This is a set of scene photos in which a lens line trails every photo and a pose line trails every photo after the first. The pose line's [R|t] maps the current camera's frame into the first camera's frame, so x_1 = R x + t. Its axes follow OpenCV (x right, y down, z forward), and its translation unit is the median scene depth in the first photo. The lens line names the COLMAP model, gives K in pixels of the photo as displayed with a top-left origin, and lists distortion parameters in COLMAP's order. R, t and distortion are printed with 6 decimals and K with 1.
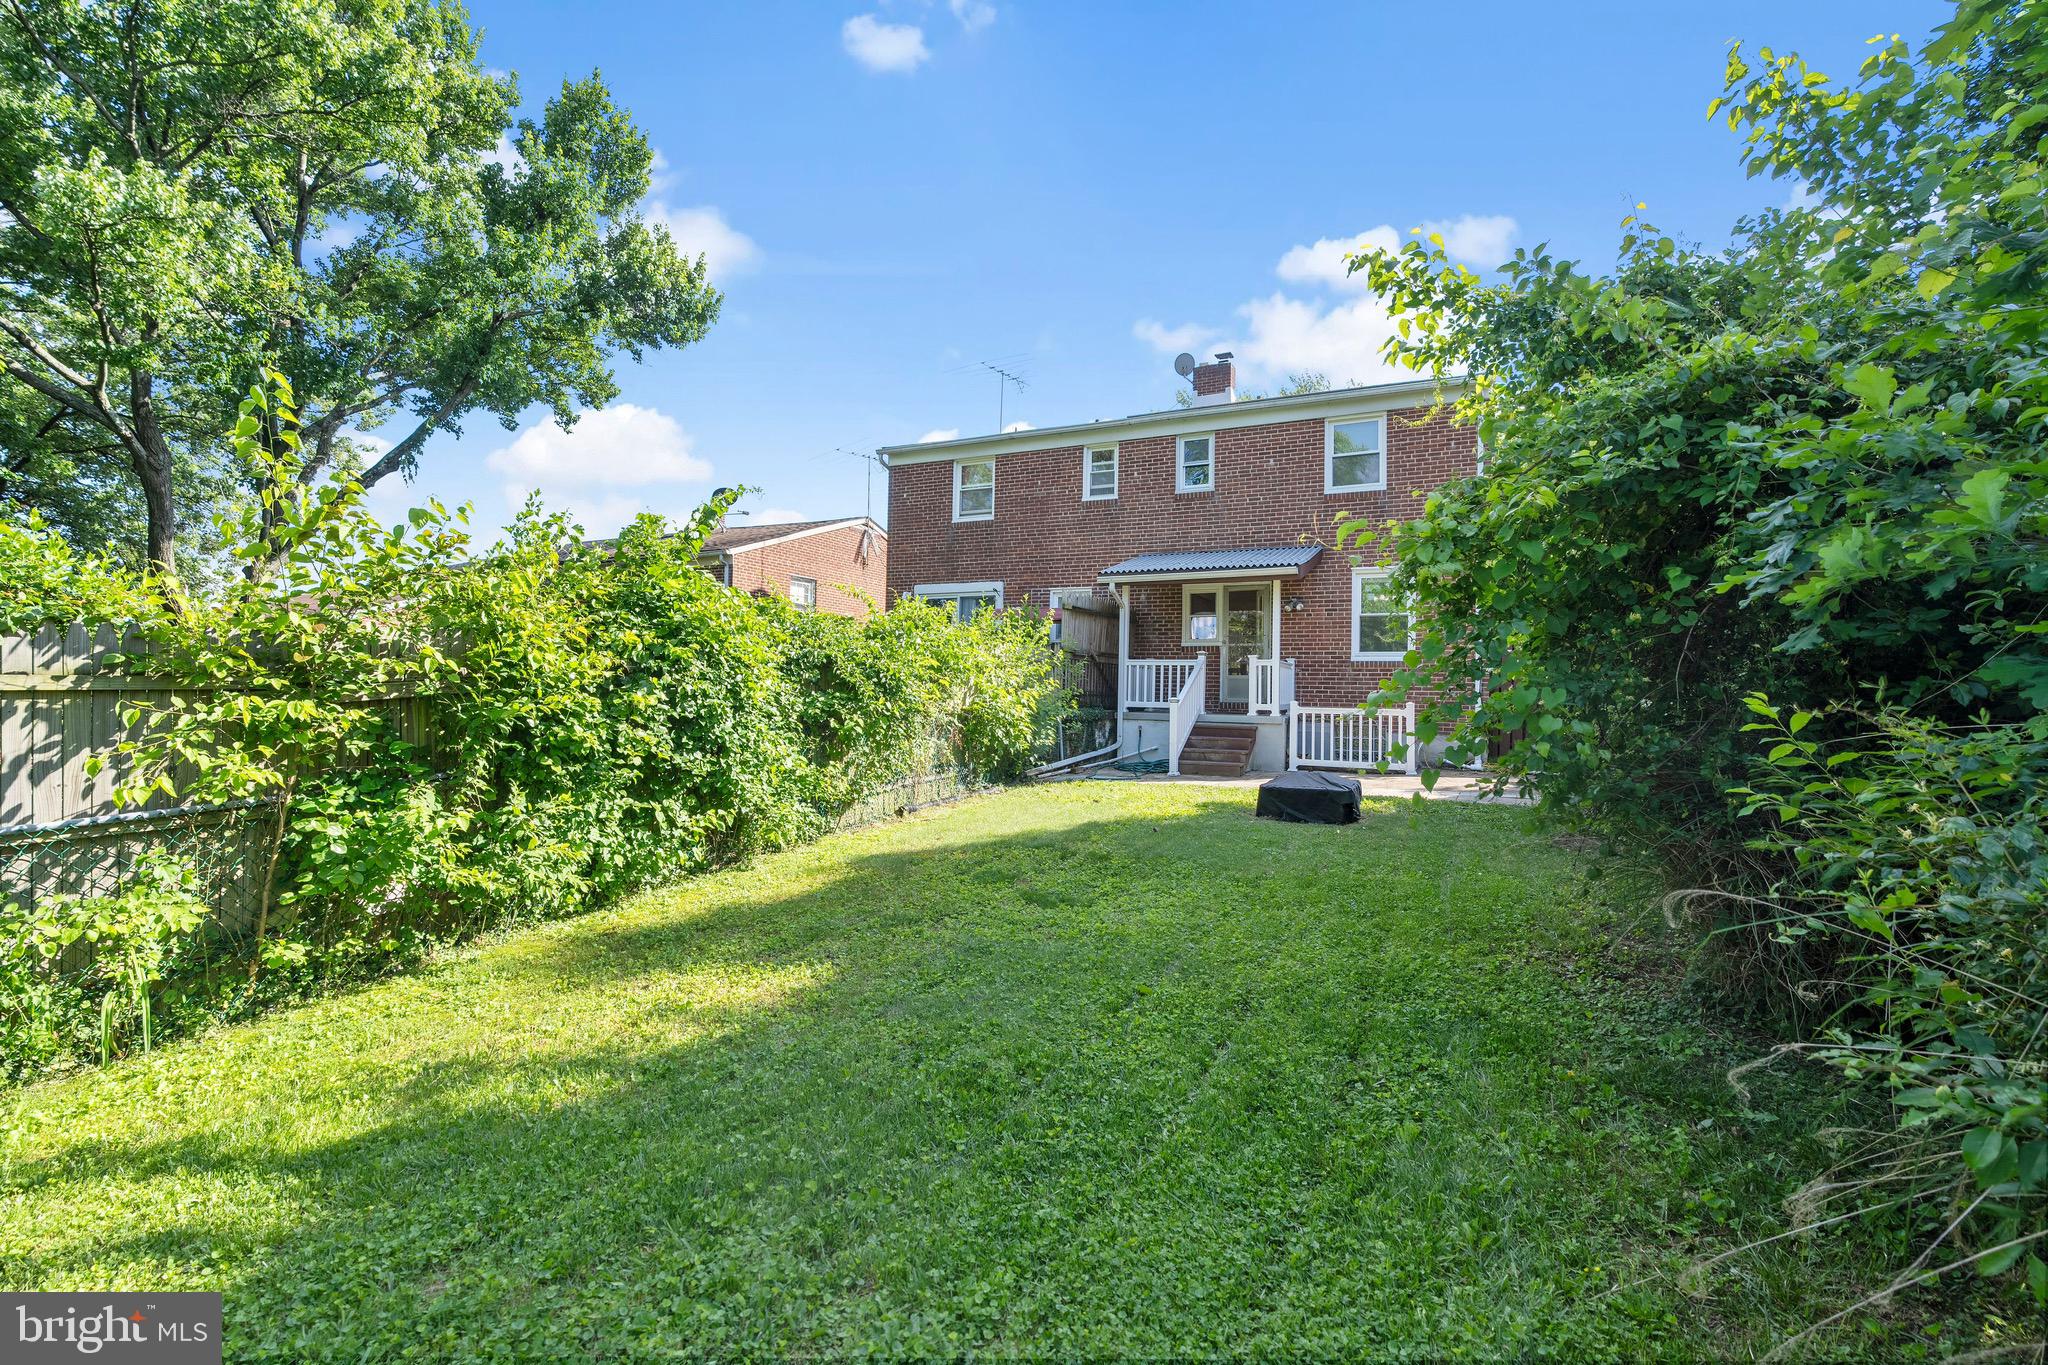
lens RADIAL K [[961.6, 0, 1052.8], [0, 961.6, 630.7], [0, 0, 1]] dist [-0.003405, 0.000489]
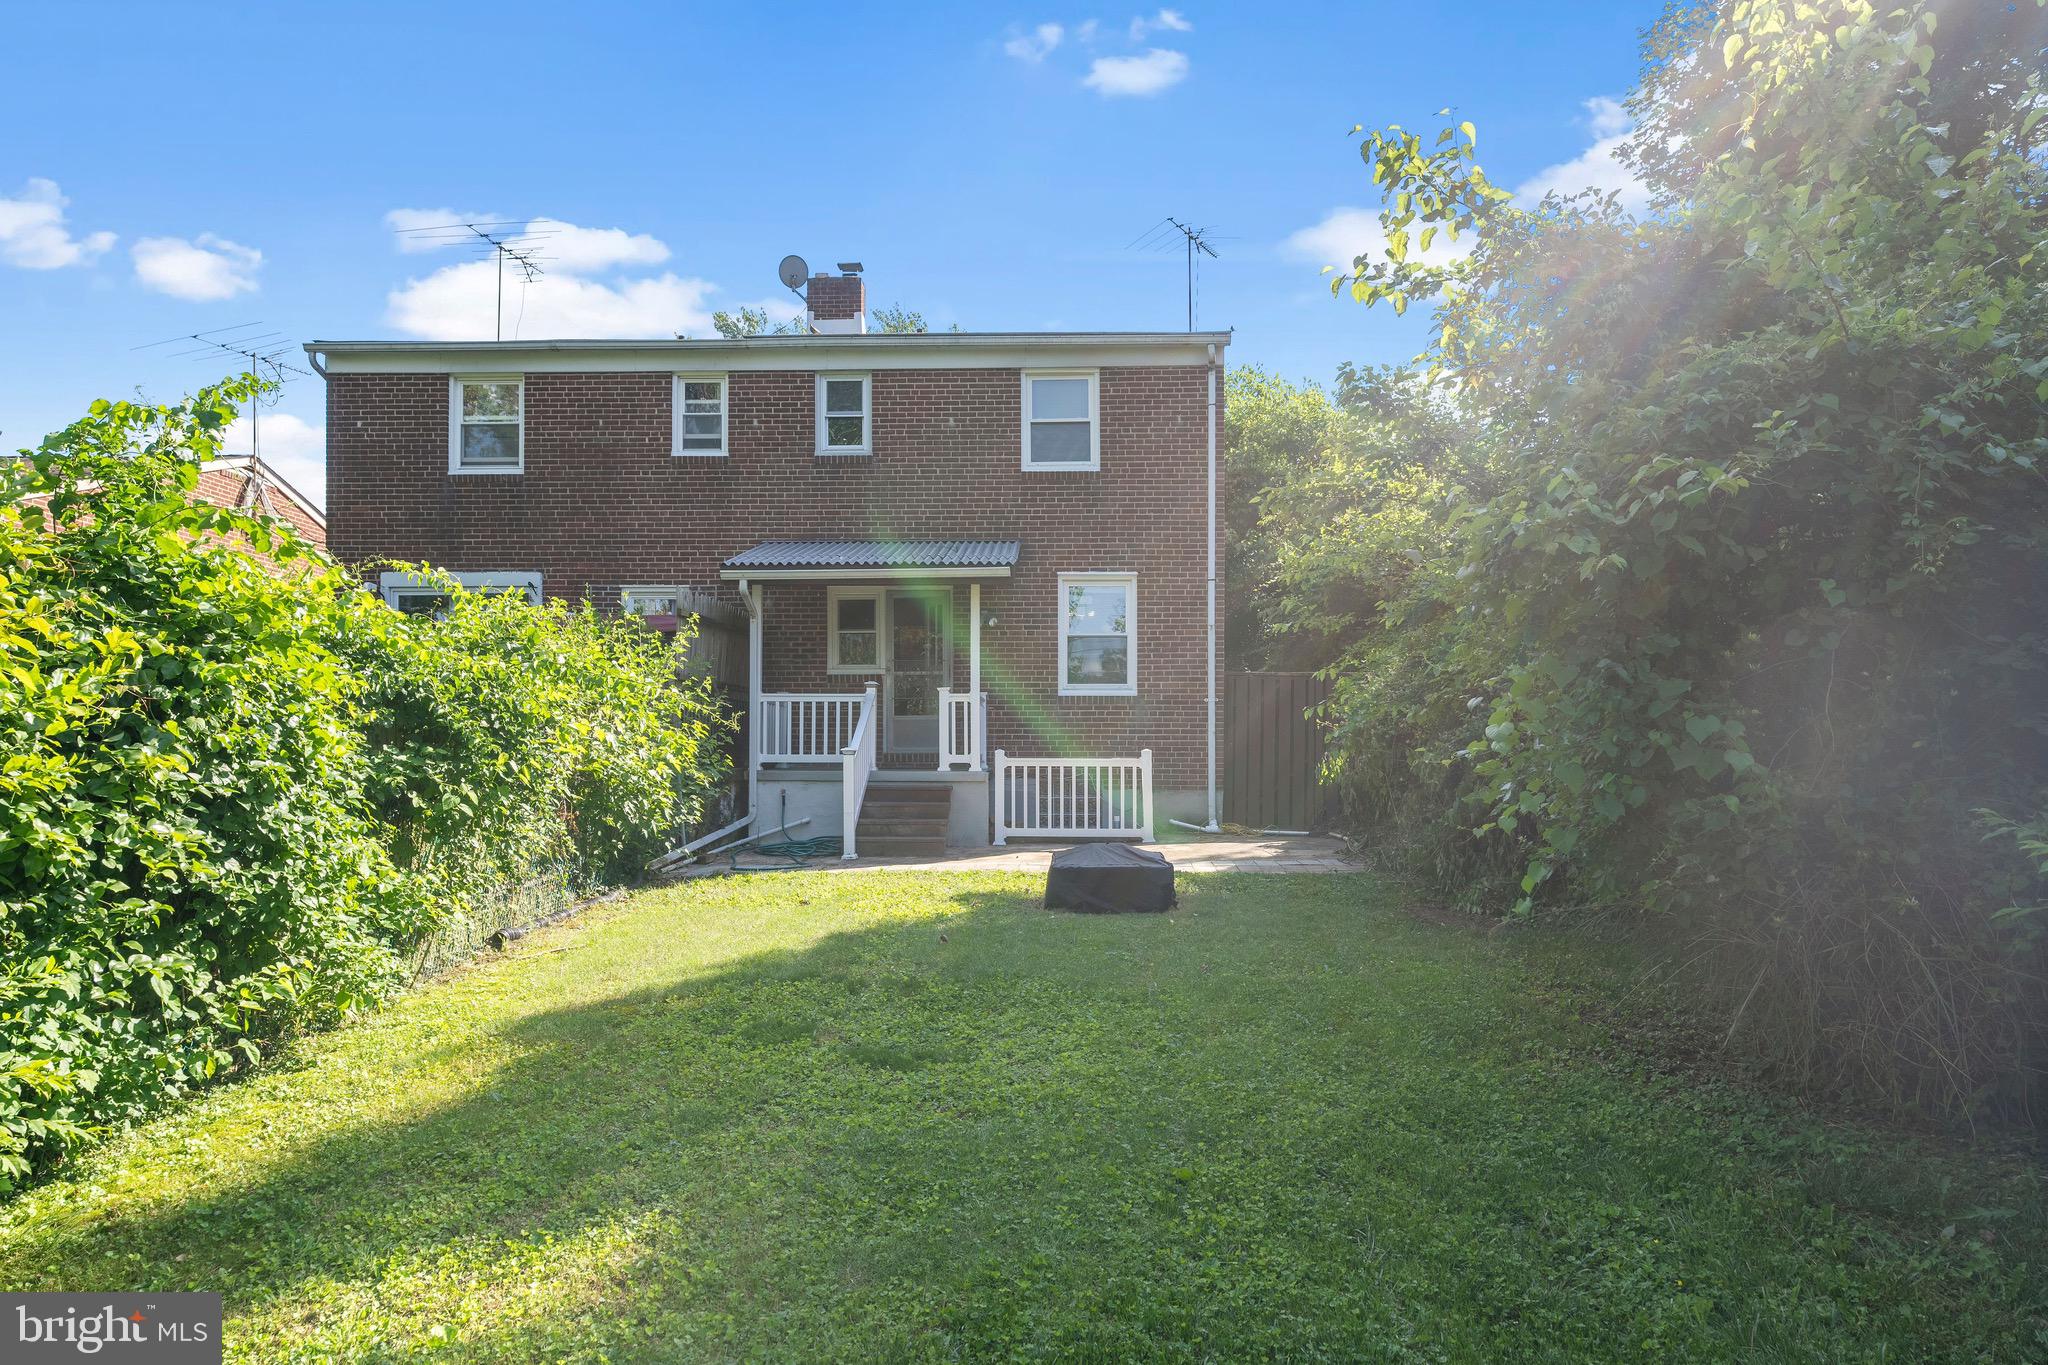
lens RADIAL K [[1309.8, 0, 1024.0], [0, 1309.8, 682.5], [0, 0, 1]] dist [0.004086, 0.002150]
pose [[0.906634, 0.004749, 0.421891, -0.158717], [-0.012384, 0.999805, 0.015357, 0.006293], [-0.421736, -0.019148, 0.906516, 0.087698]]
